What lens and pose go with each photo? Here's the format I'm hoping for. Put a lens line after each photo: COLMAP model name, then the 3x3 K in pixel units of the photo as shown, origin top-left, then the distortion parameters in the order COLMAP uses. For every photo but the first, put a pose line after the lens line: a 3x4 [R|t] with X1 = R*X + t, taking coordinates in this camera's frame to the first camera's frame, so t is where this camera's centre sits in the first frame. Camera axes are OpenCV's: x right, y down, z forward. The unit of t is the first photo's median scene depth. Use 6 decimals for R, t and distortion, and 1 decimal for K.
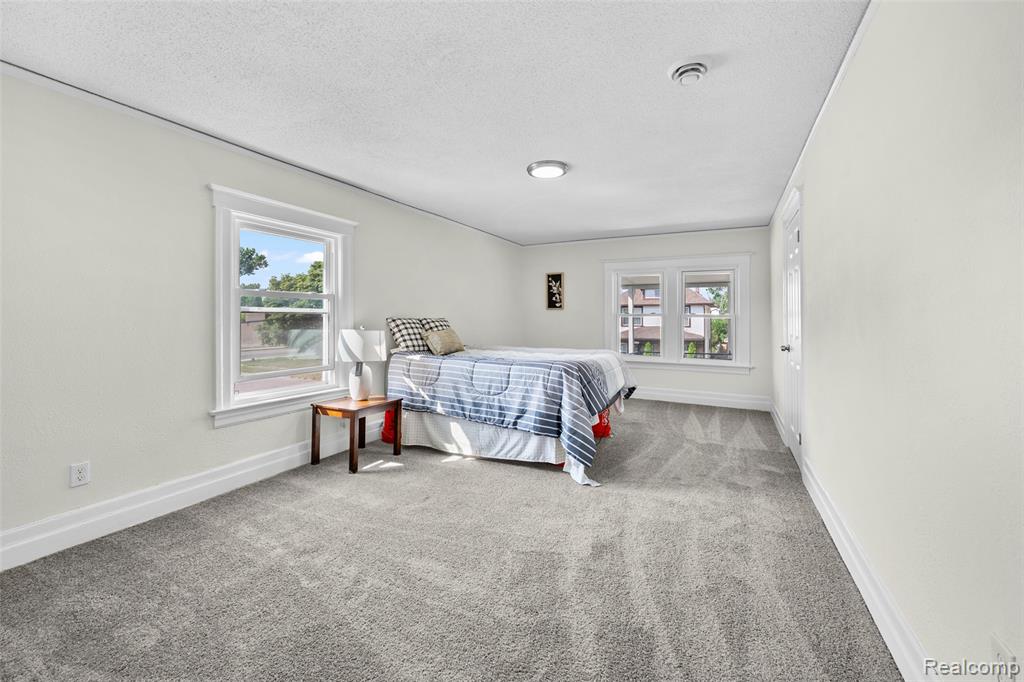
lens RADIAL K [[395.1, 0, 513.3], [0, 395.1, 309.0], [0, 0, 1]] dist [-0.000054, 0.000018]
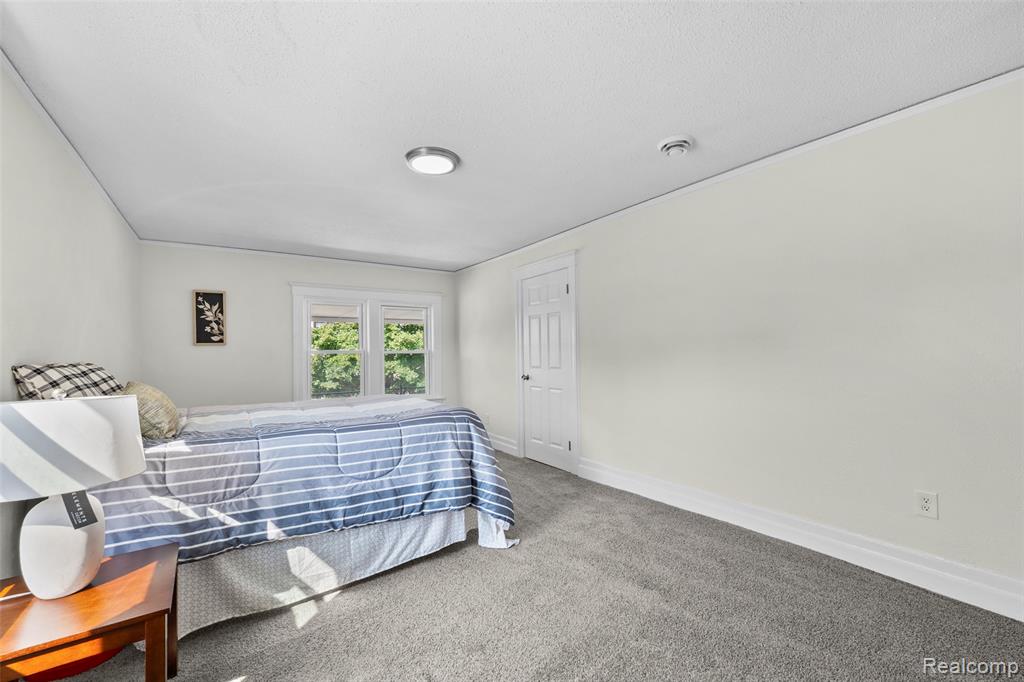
lens RADIAL K [[408.5, 0, 512.8], [0, 408.5, 345.5], [0, 0, 1]] dist [0.000405, 0.000108]
pose [[0.517276, 0.002402, 0.855815, -0.499854], [-0.002980, 0.999995, -0.001006, 0.001806], [-0.855813, -0.002030, 0.517281, 0.451576]]
